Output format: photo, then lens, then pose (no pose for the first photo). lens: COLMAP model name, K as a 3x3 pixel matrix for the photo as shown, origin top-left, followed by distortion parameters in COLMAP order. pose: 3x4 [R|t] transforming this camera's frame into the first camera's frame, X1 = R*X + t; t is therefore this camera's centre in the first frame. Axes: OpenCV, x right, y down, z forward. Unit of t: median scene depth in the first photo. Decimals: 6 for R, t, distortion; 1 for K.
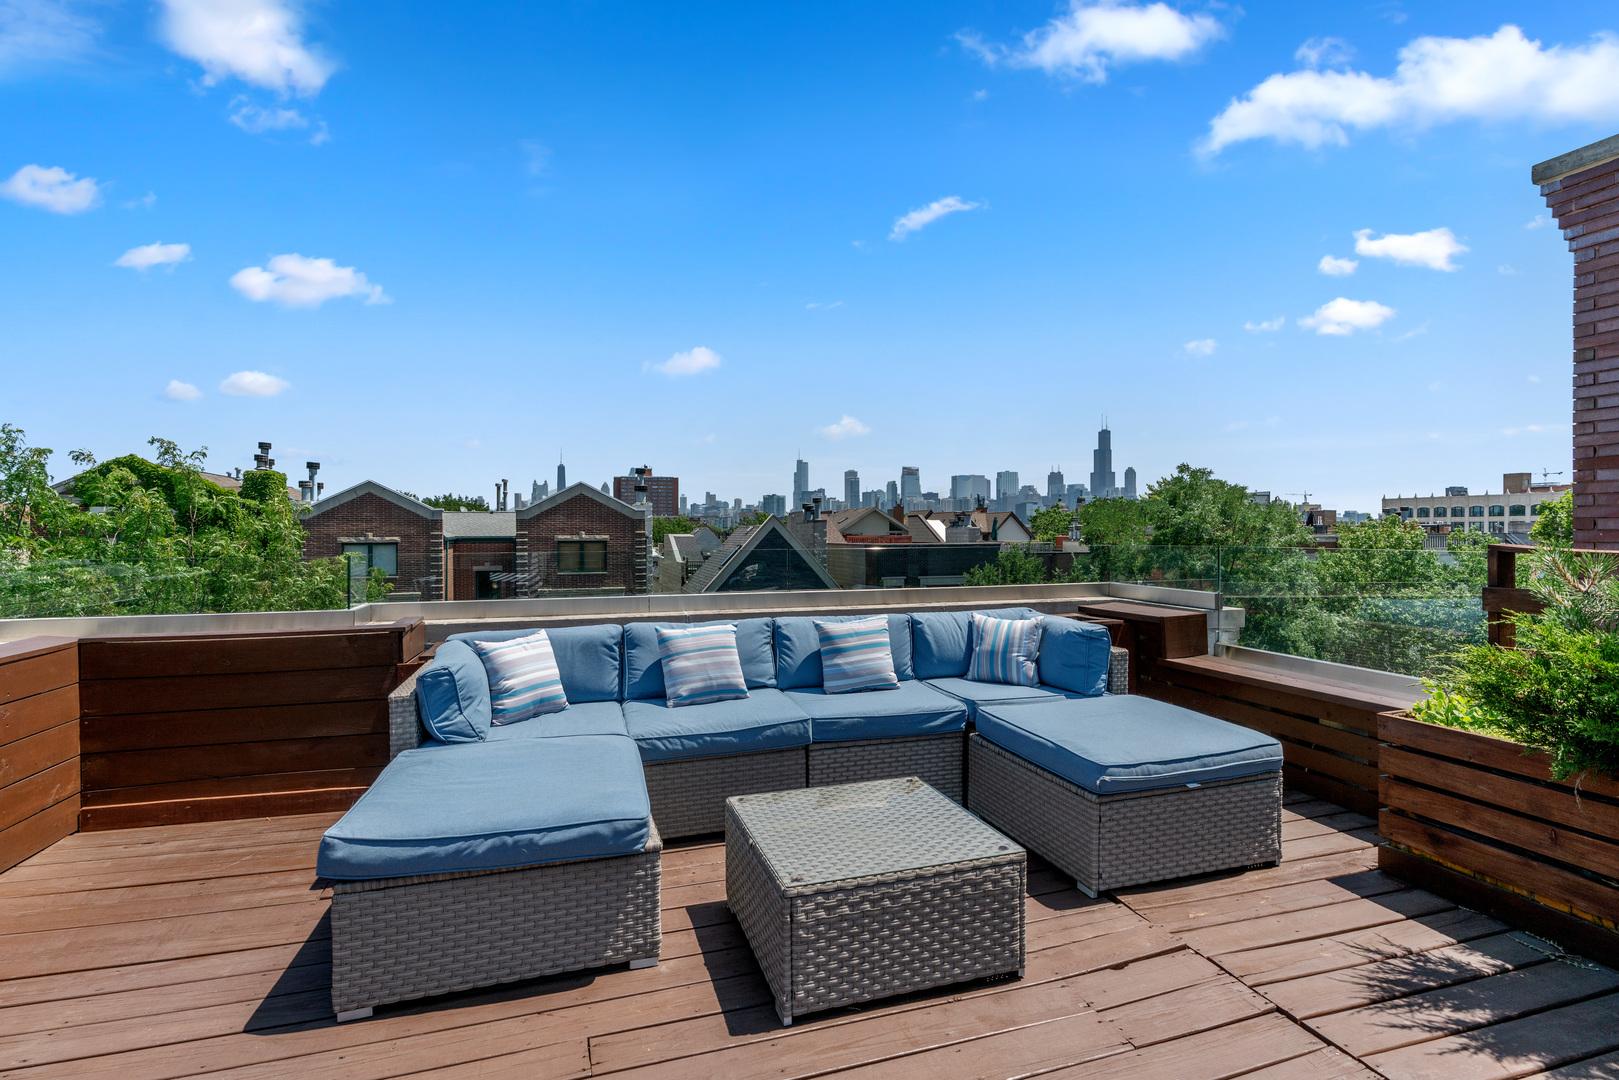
lens RADIAL K [[826.4, 0, 809.5], [0, 826.4, 540.0], [0, 0, 1]] dist [-0.001576, -0.000107]
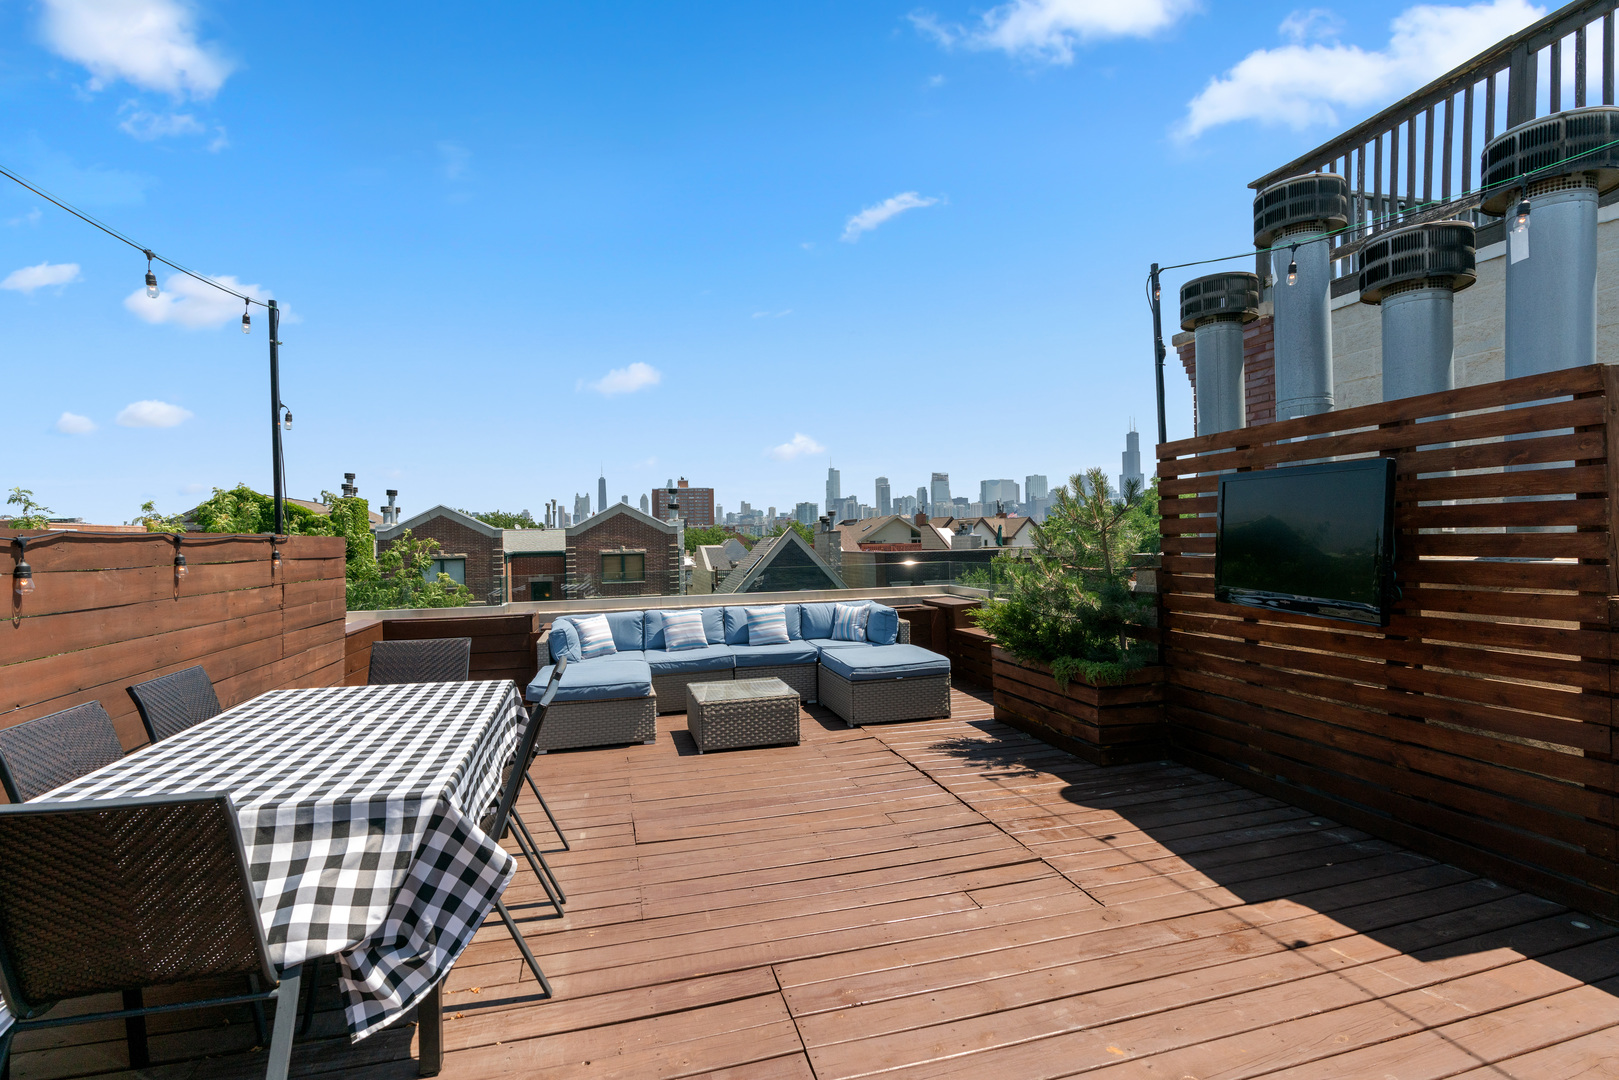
lens RADIAL K [[755.0, 0, 799.1], [0, 755.0, 543.6], [0, 0, 1]] dist [-0.003815, 0.000795]
pose [[0.999099, -0.017094, -0.038850, 0.204317], [0.016826, 0.999832, -0.007208, -0.035908], [0.038967, 0.006547, 0.999219, -0.737448]]
